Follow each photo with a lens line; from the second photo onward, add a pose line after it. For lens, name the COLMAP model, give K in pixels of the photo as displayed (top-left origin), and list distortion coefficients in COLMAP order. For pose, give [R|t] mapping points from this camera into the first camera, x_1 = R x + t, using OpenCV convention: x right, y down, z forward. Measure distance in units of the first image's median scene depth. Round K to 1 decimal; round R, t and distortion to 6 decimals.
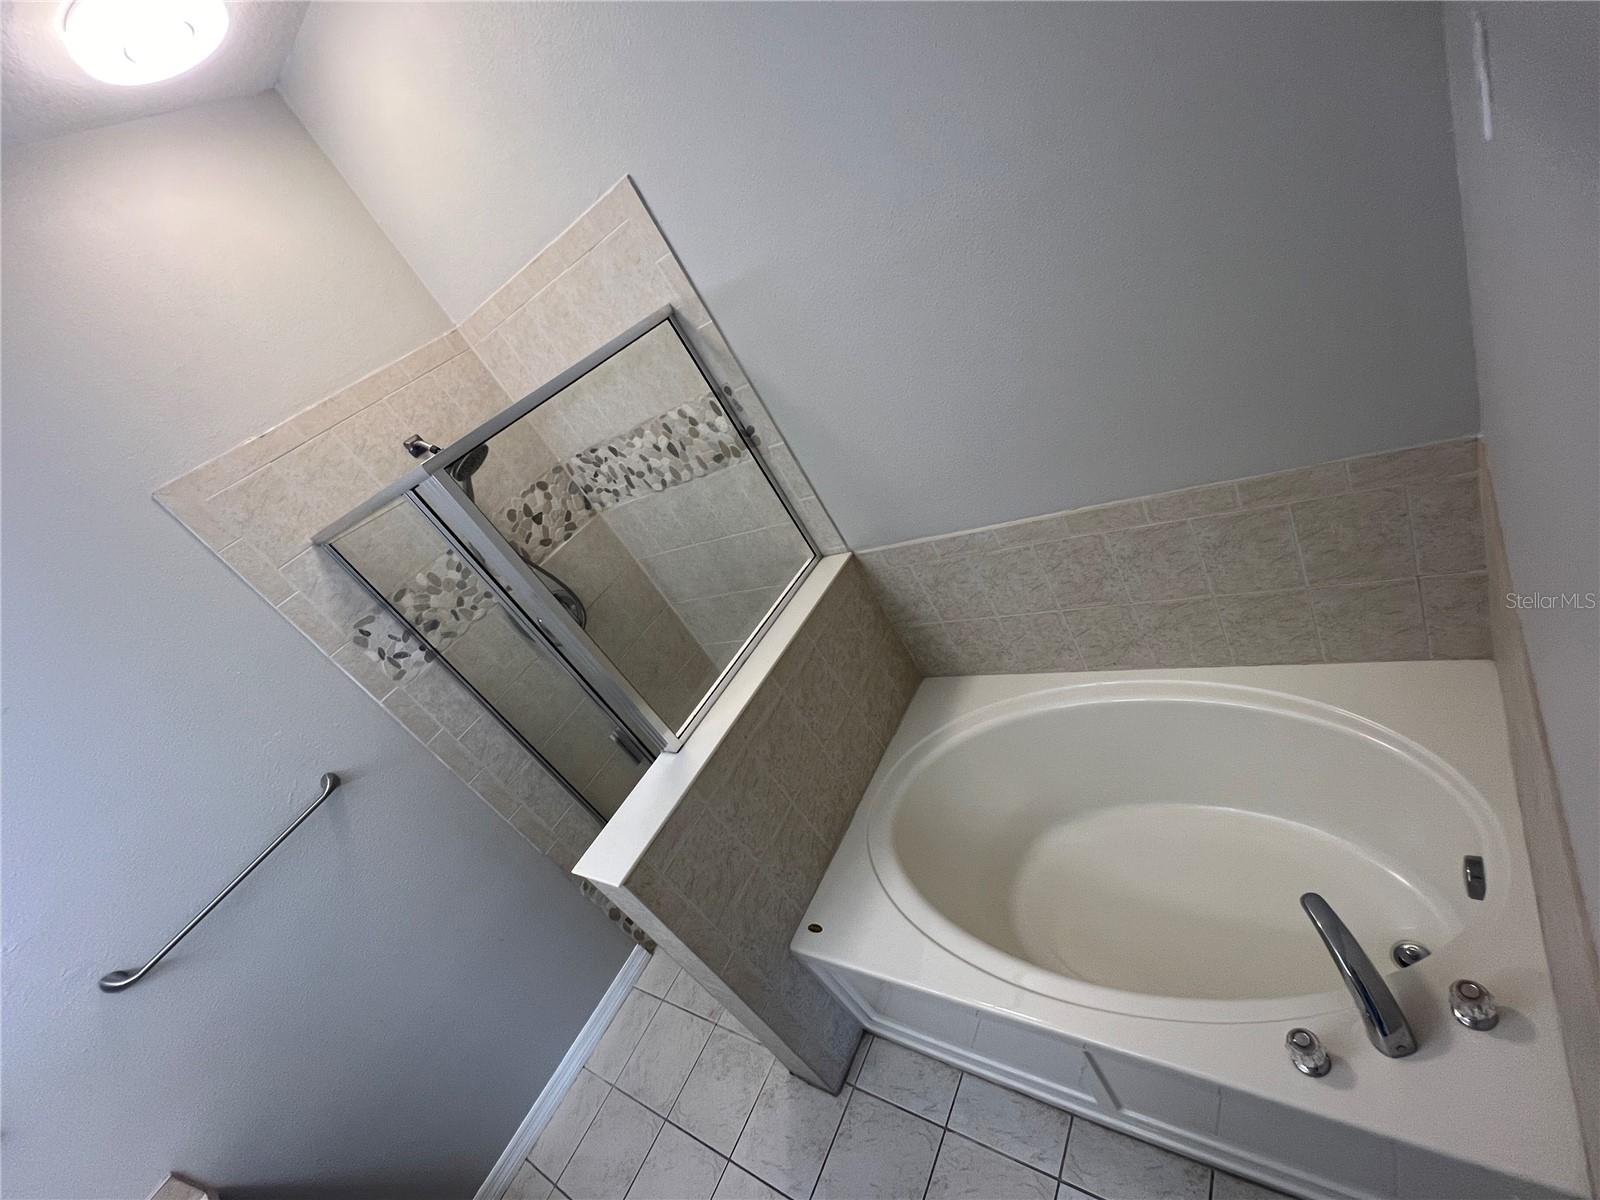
lens RADIAL K [[706.9, 0, 802.7], [0, 706.9, 601.8], [0, 0, 1]] dist [-0.002312, 0.001096]
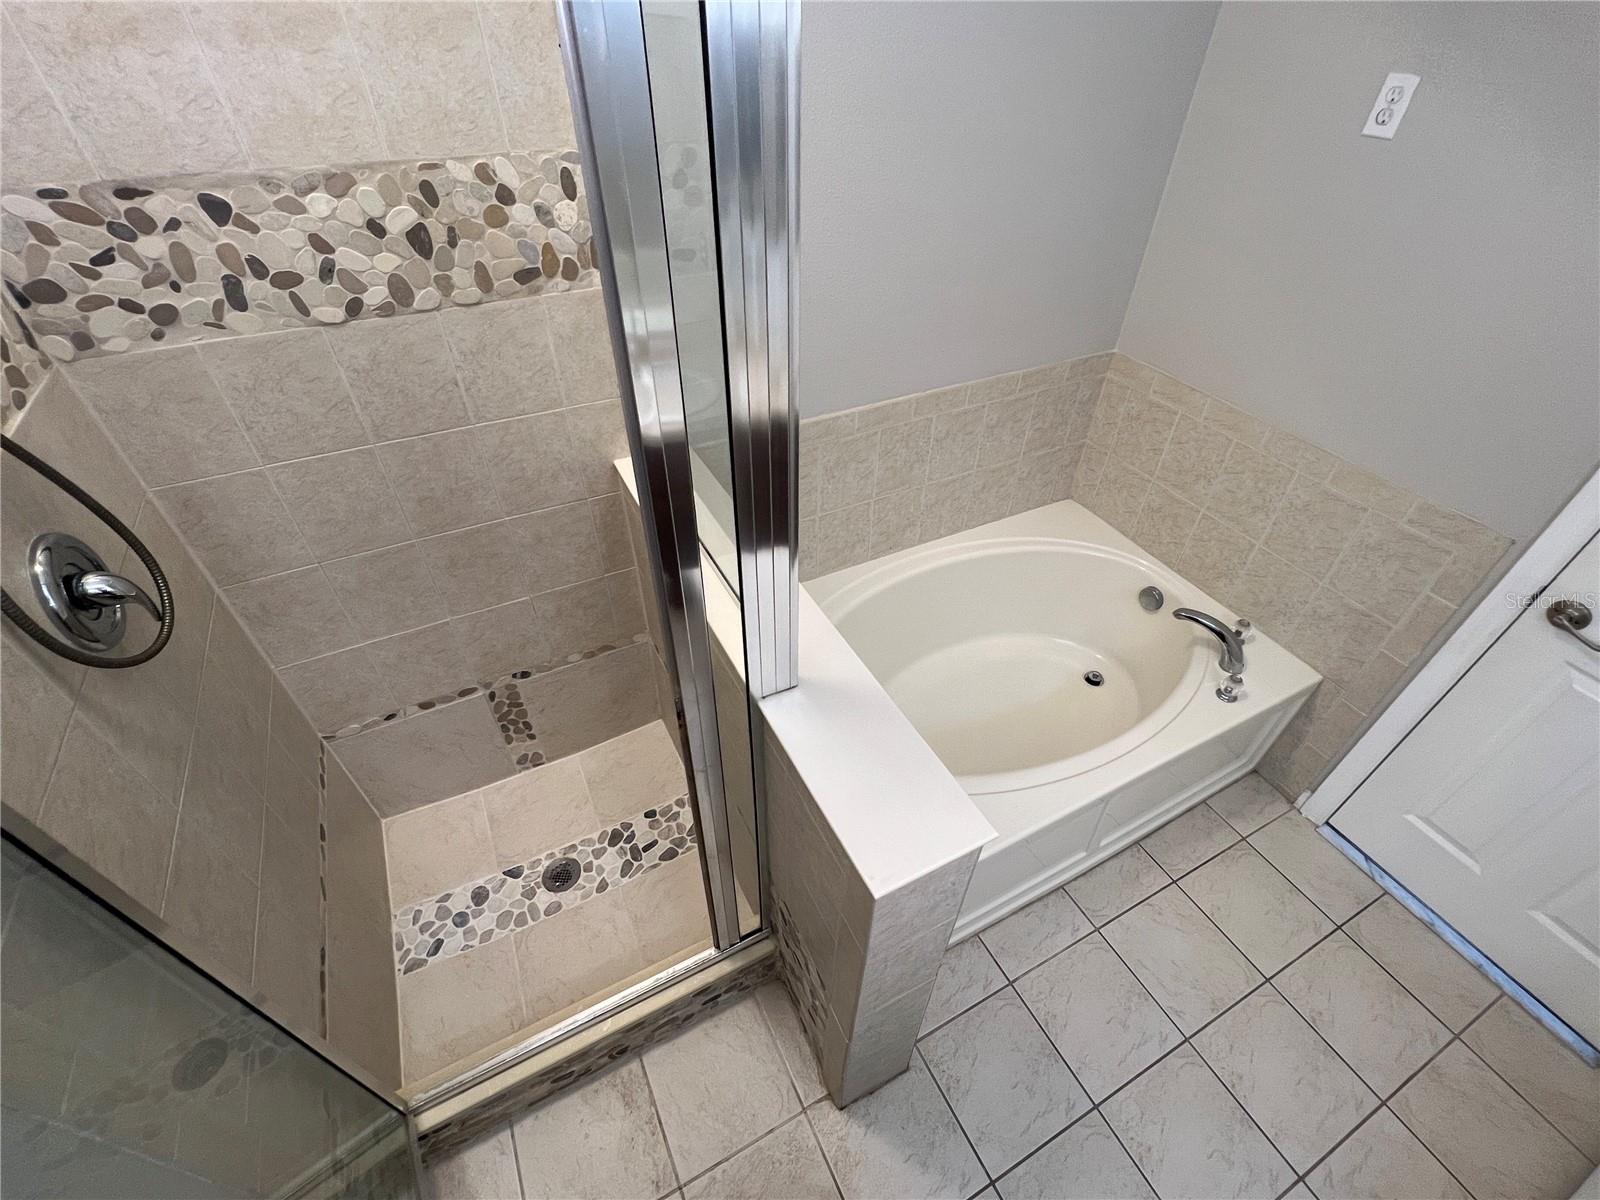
lens RADIAL K [[706.9, 0, 804.1], [0, 706.9, 604.2], [0, 0, 1]] dist [-0.002312, 0.001096]
pose [[0.431576, -0.120850, 0.893945, -0.611549], [0.195483, 0.979966, 0.038104, 0.098957], [-0.880641, 0.158306, 0.446555, 0.585542]]
